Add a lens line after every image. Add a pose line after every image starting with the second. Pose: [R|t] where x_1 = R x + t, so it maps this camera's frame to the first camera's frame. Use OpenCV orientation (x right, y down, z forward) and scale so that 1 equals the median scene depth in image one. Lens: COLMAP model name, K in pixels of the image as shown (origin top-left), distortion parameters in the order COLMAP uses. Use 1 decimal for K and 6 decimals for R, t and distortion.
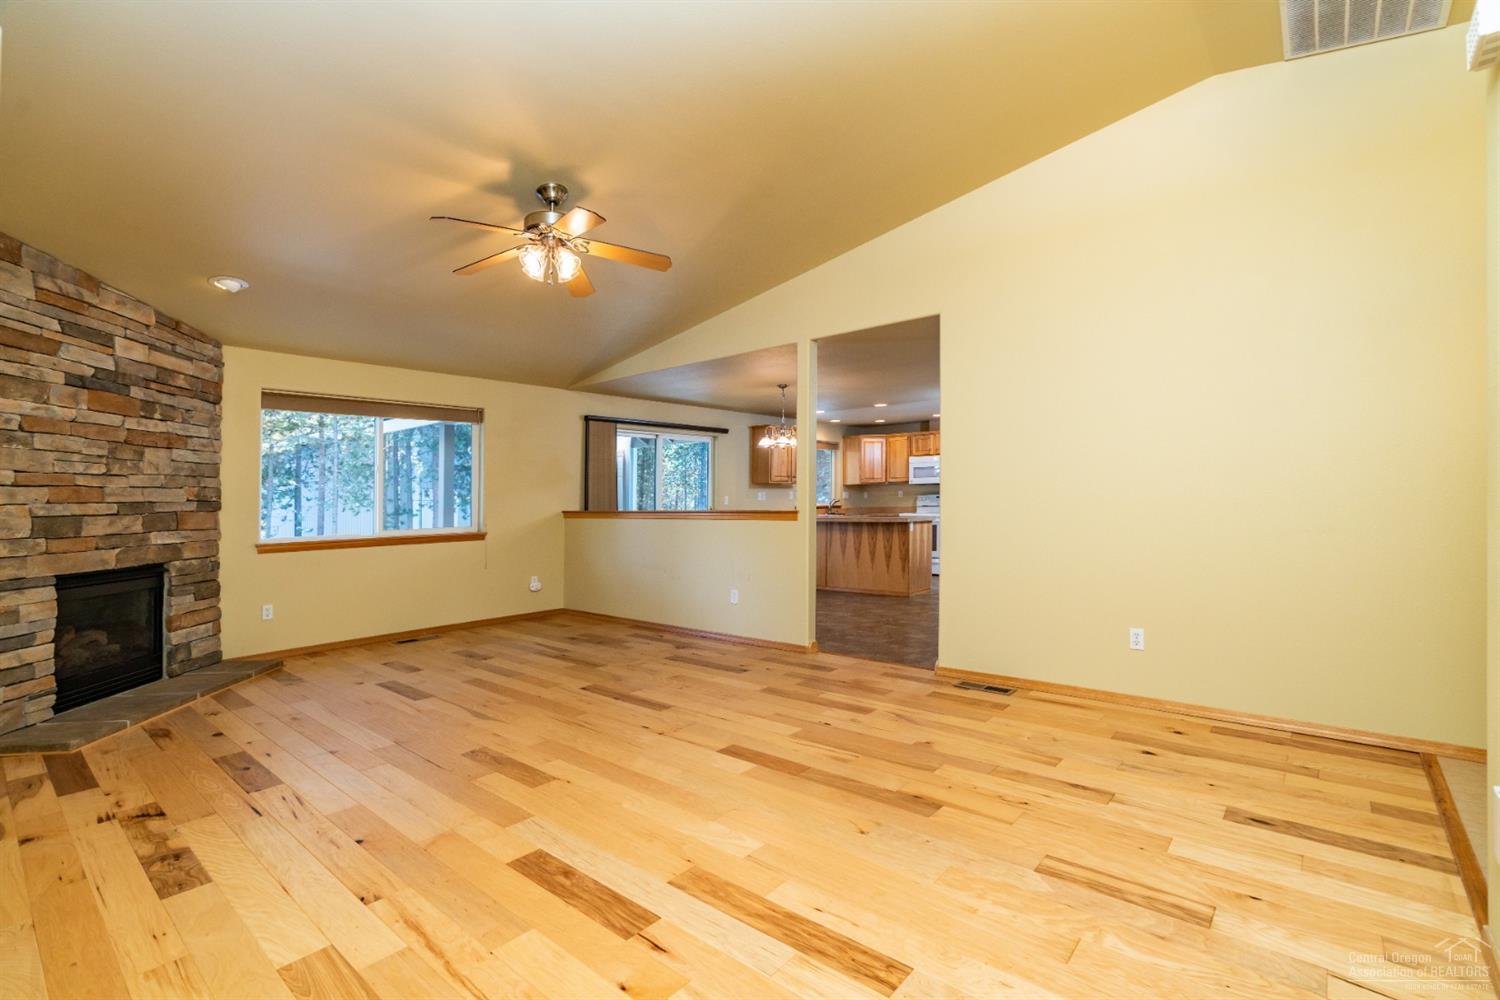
lens RADIAL K [[686.6, 0, 756.6], [0, 686.6, 494.0], [0, 0, 1]] dist [-0.011499, 0.005523]
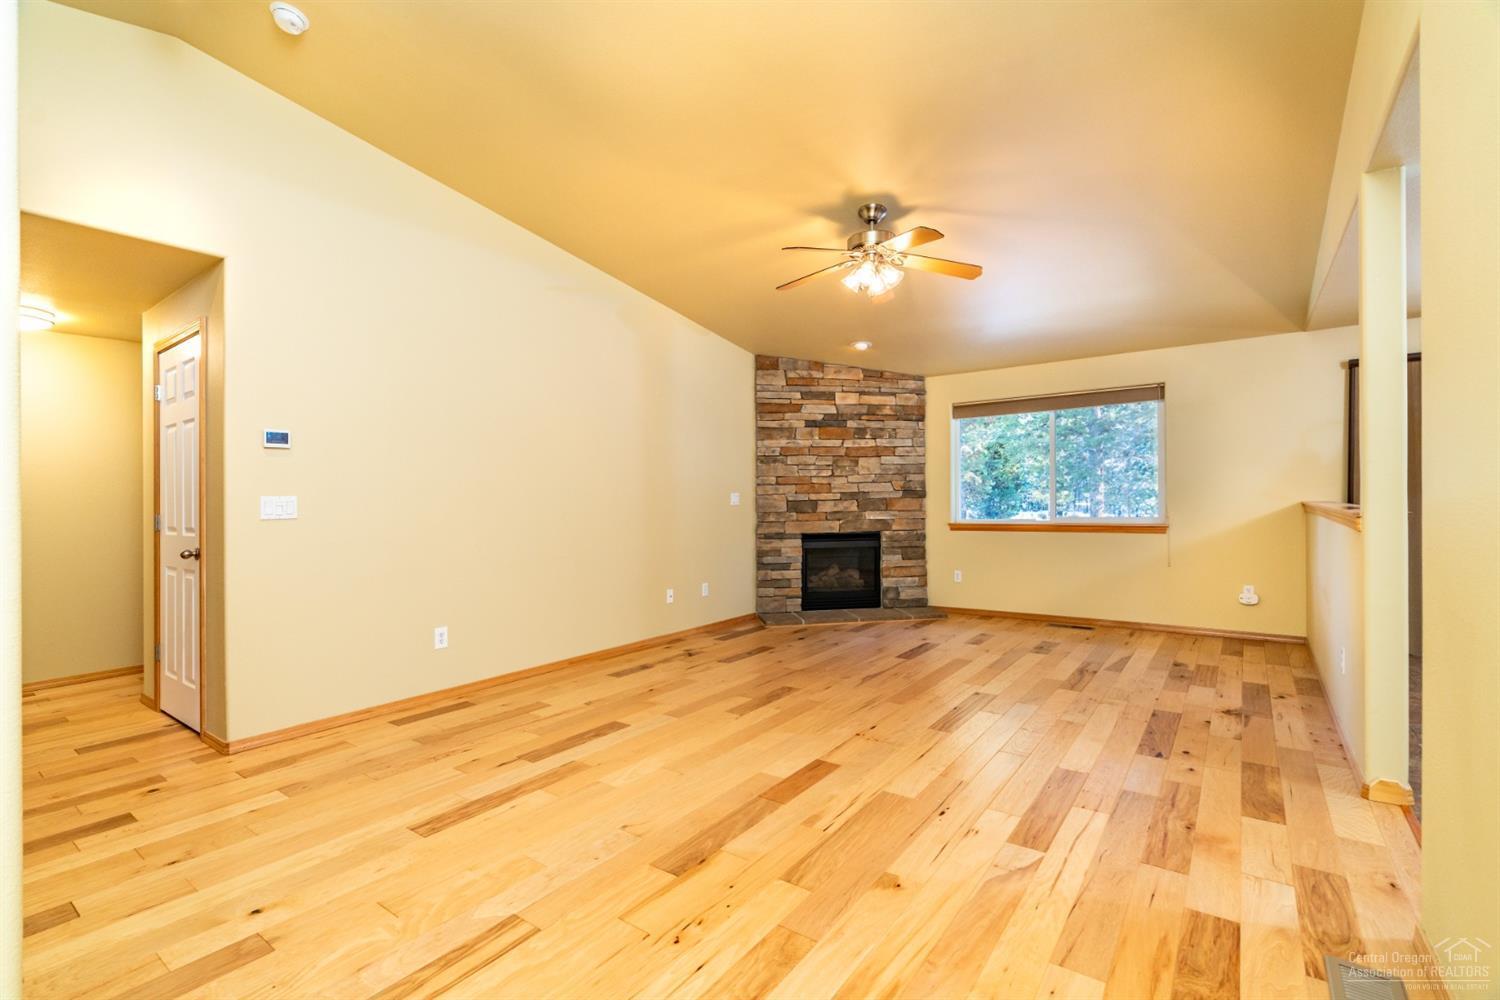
lens RADIAL K [[686.6, 0, 745.4], [0, 686.6, 493.9], [0, 0, 1]] dist [-0.011499, 0.005523]
pose [[0.058064, 0.010281, -0.998260, 0.738661], [0.023764, 0.999649, 0.011678, -0.010046], [0.998030, -0.024401, 0.057800, 0.702921]]
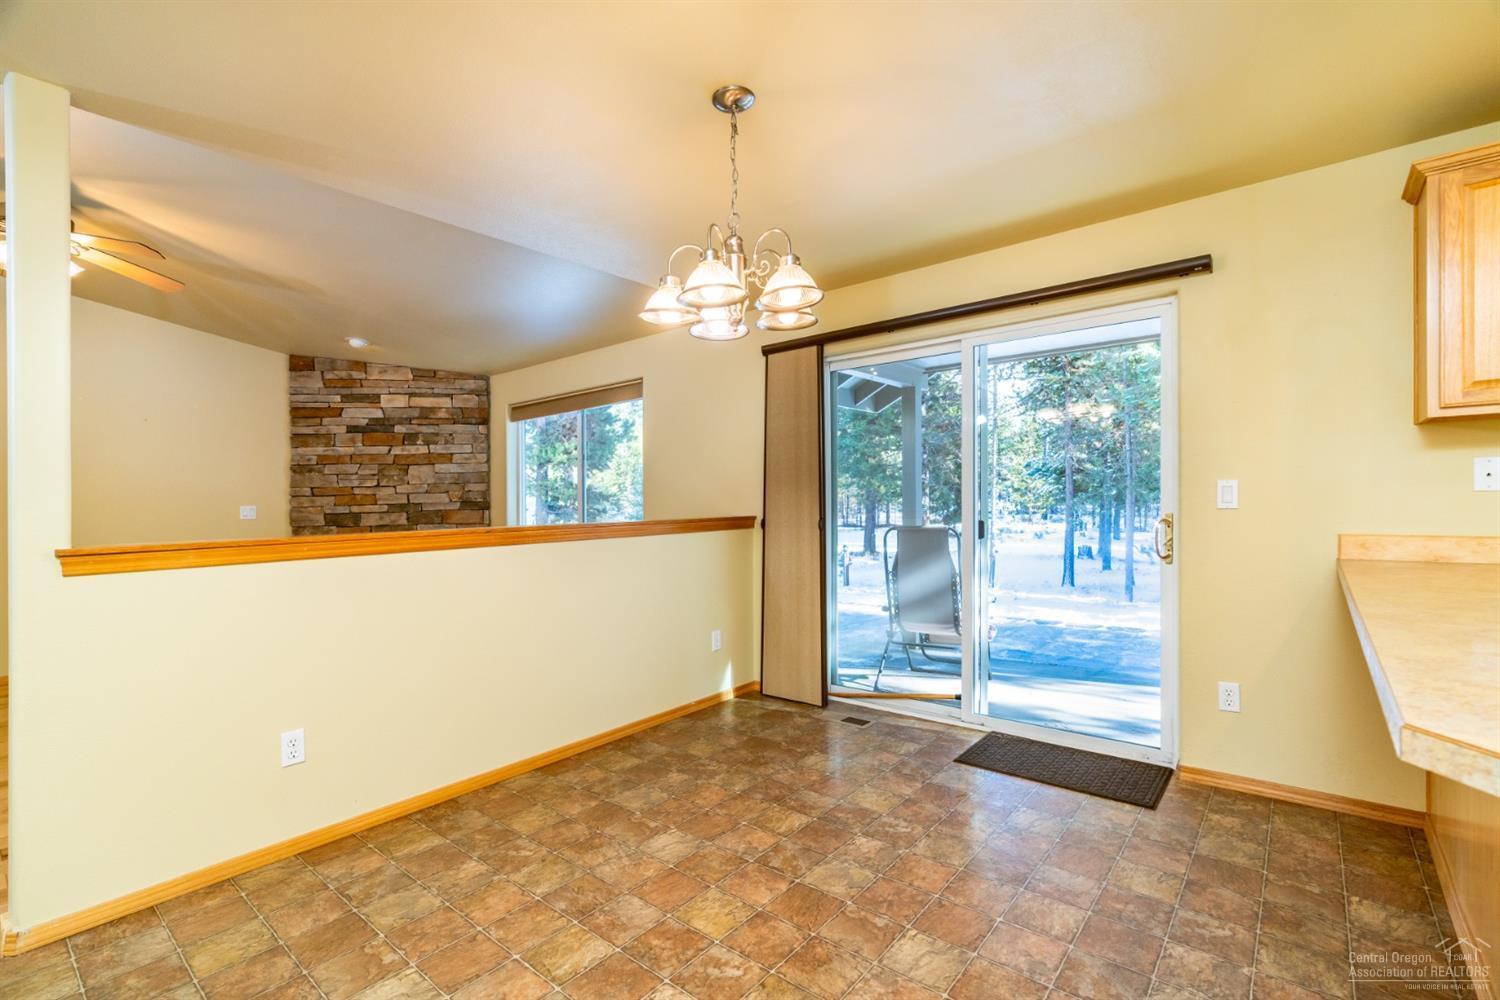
lens RADIAL K [[686.6, 0, 761.6], [0, 686.6, 486.1], [0, 0, 1]] dist [-0.011499, 0.005523]
pose [[-0.001487, -0.003491, -0.999993, 0.596826], [0.029462, 0.999560, -0.003533, 0.001551], [0.999565, -0.029467, -0.001383, 1.904373]]
